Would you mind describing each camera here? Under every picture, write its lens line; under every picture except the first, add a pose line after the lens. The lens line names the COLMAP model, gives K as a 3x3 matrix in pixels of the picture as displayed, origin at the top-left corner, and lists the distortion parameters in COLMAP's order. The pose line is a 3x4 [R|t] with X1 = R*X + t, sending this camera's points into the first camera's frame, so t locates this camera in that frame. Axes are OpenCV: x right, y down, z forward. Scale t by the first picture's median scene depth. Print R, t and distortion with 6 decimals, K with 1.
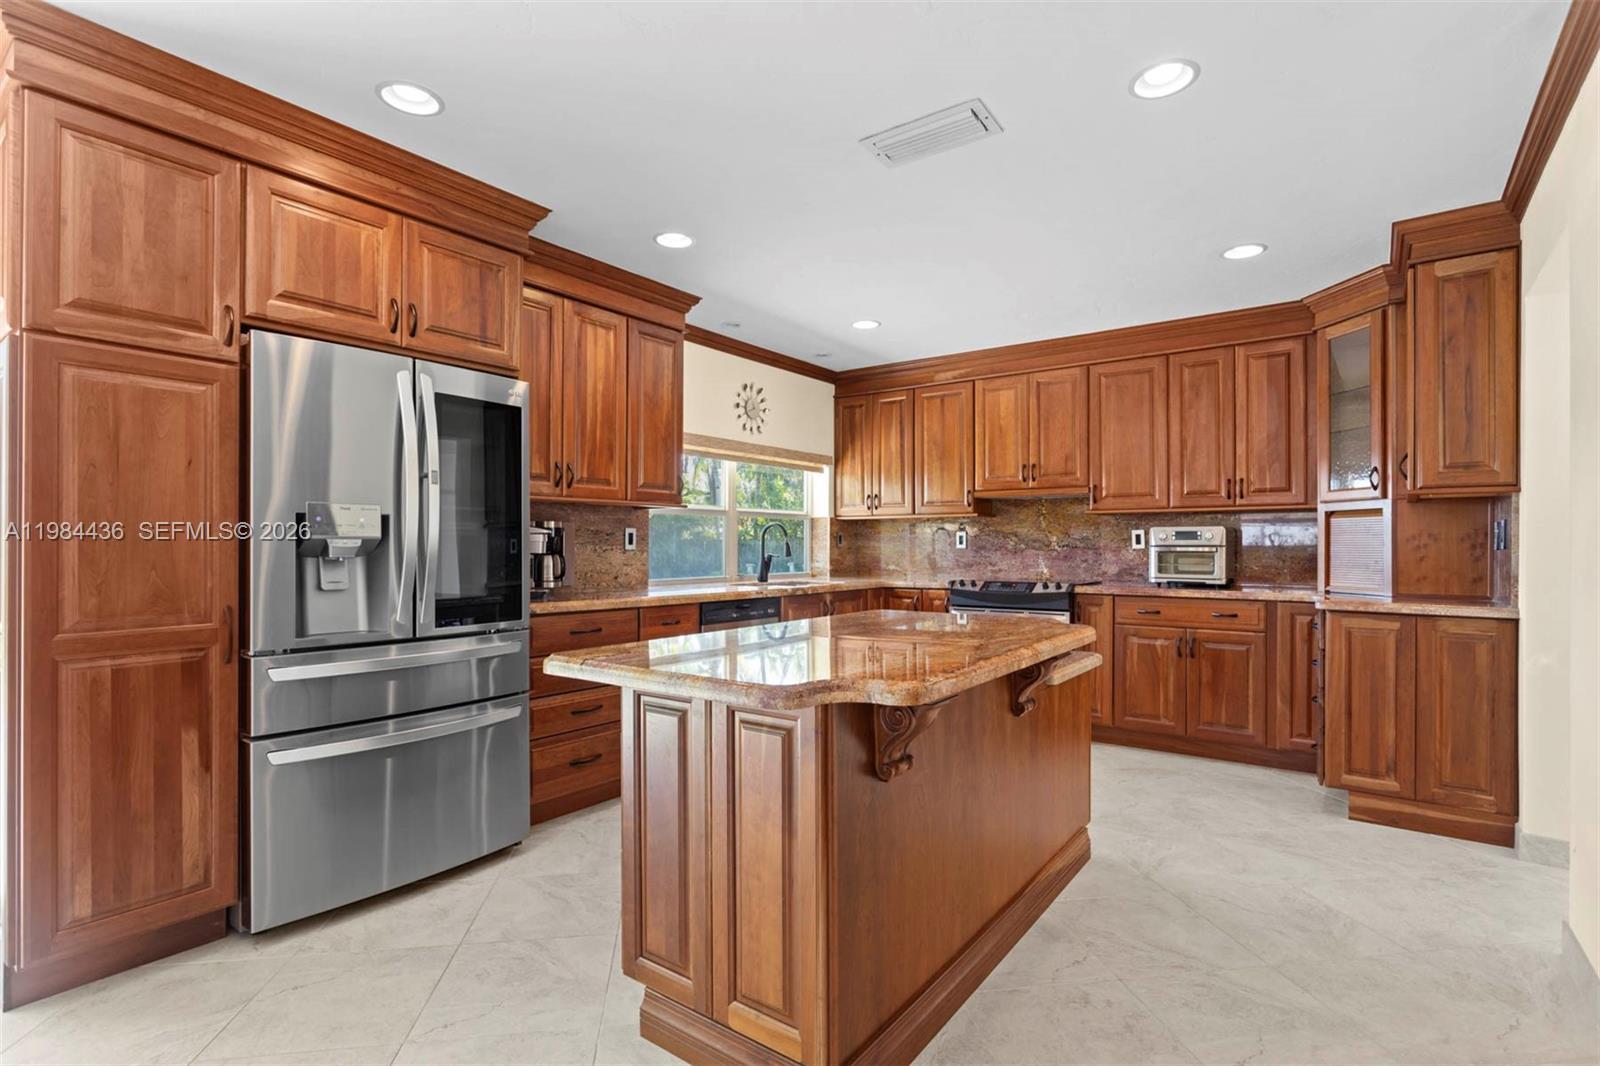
lens RADIAL K [[764.9, 0, 815.3], [0, 764.9, 539.2], [0, 0, 1]] dist [-0.017550, 0.005786]
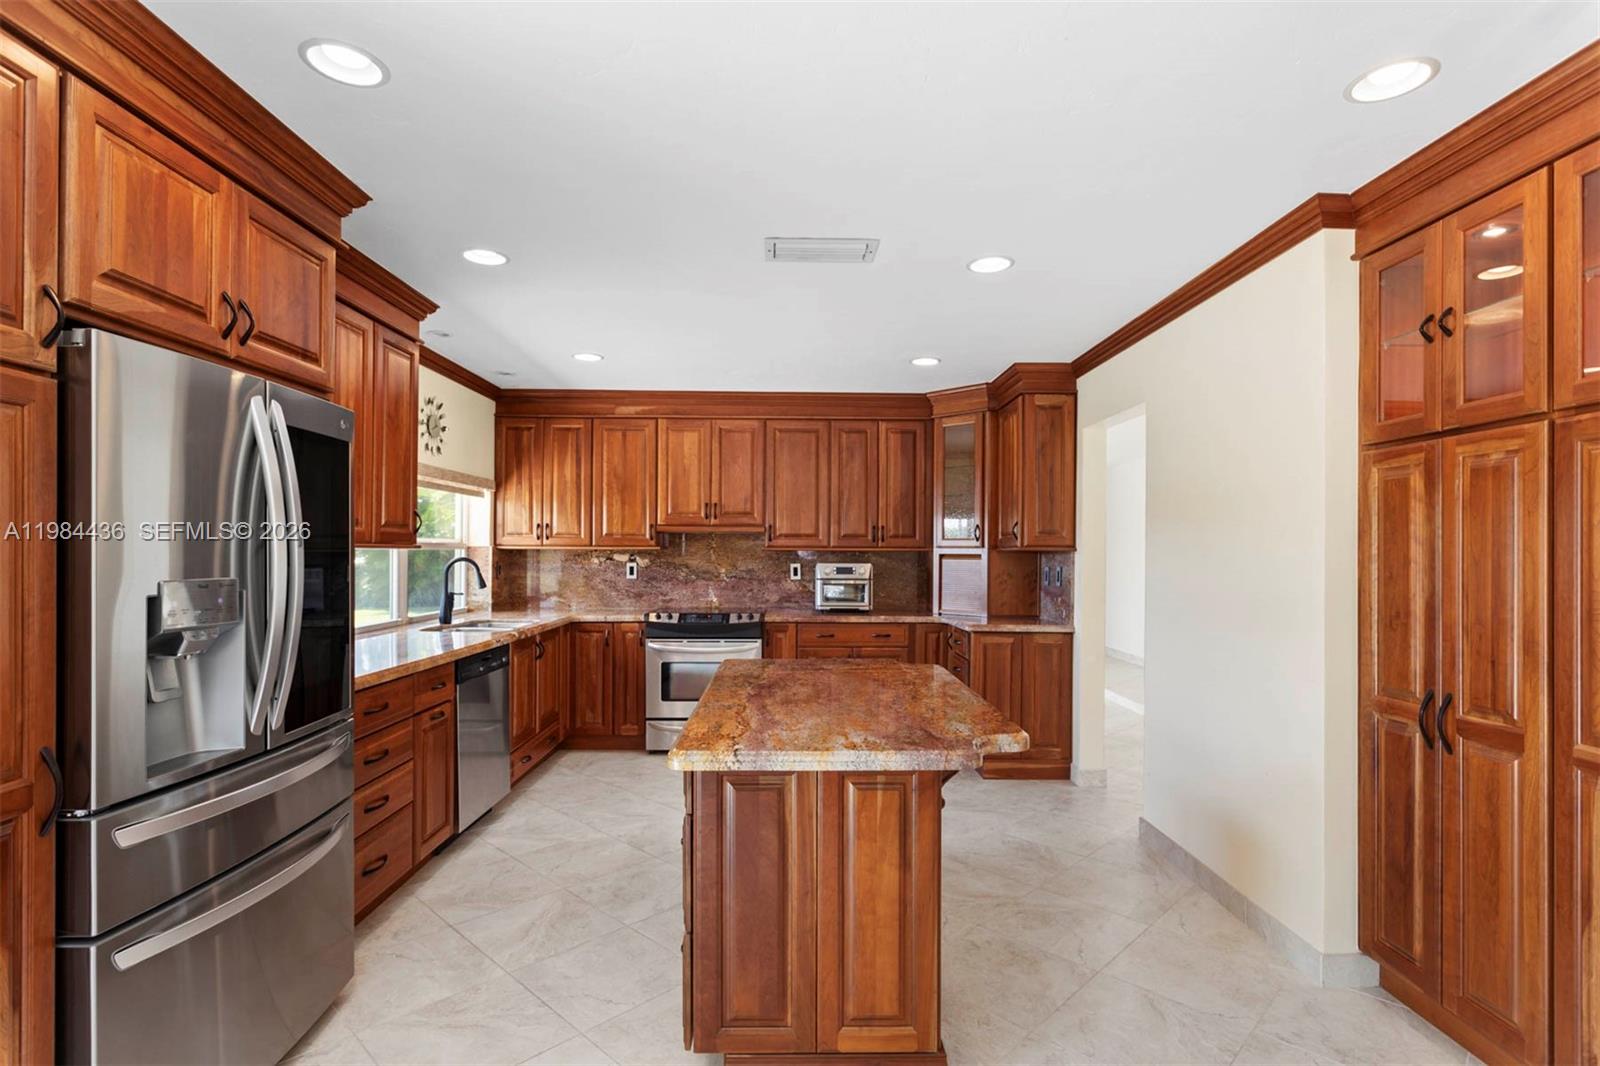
lens RADIAL K [[764.9, 0, 842.4], [0, 764.9, 548.7], [0, 0, 1]] dist [-0.017550, 0.005786]
pose [[0.791784, 0.010466, 0.610711, -0.322868], [-0.011881, 0.999928, -0.001732, -0.046145], [-0.610685, -0.005885, 0.791851, 0.035488]]
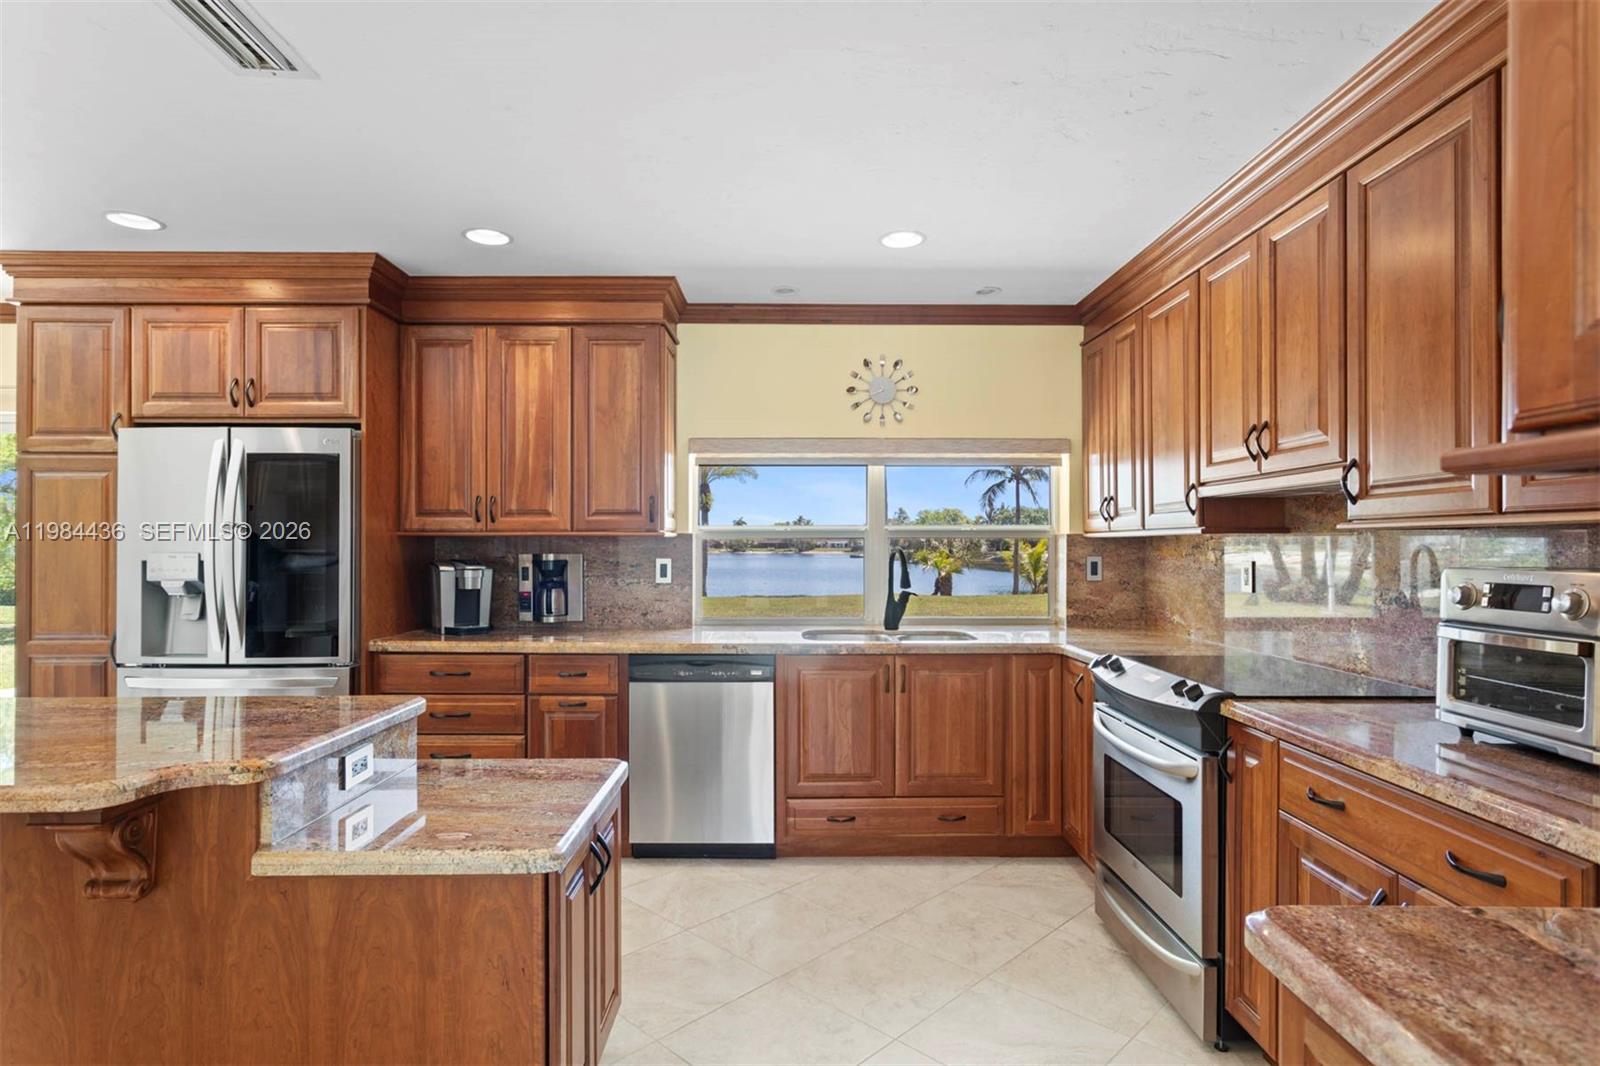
lens RADIAL K [[831.8, 0, 807.9], [0, 831.8, 542.5], [0, 0, 1]] dist [-0.004574, -0.000491]
pose [[0.599688, -0.003452, -0.800227, 0.683394], [0.006362, 0.999980, 0.000454, -0.035548], [0.800209, -0.005364, 0.599698, 0.623572]]
